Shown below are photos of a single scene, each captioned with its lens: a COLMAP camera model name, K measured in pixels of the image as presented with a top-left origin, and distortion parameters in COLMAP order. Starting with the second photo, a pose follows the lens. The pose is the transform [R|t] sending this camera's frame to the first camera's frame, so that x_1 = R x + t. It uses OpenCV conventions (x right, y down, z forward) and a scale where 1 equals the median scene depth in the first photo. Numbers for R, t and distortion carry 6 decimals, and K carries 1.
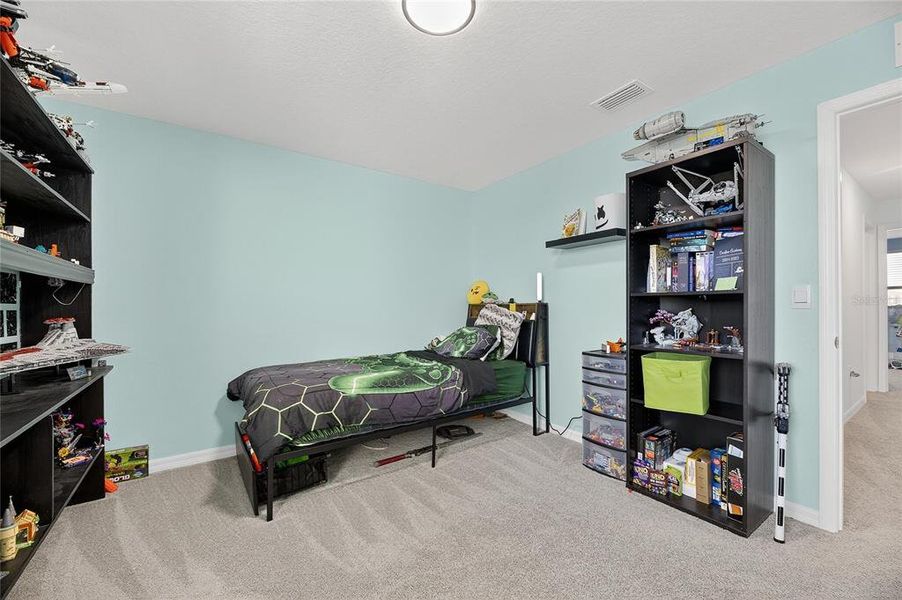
lens RADIAL K [[368.9, 0, 455.7], [0, 368.9, 311.1], [0, 0, 1]] dist [-0.002029, -0.000572]
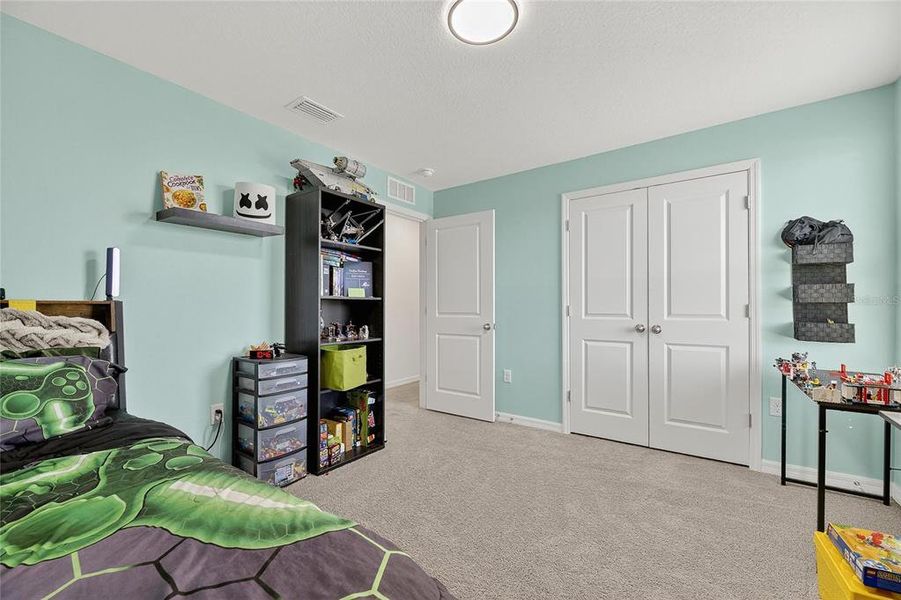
lens RADIAL K [[368.5, 0, 455.2], [0, 368.5, 311.1], [0, 0, 1]] dist [-0.002029, -0.000572]
pose [[-0.349580, 0.000257, 0.936907, -0.718552], [0.015370, 0.999867, 0.005460, -0.002330], [-0.936781, 0.016309, -0.349537, 1.047405]]
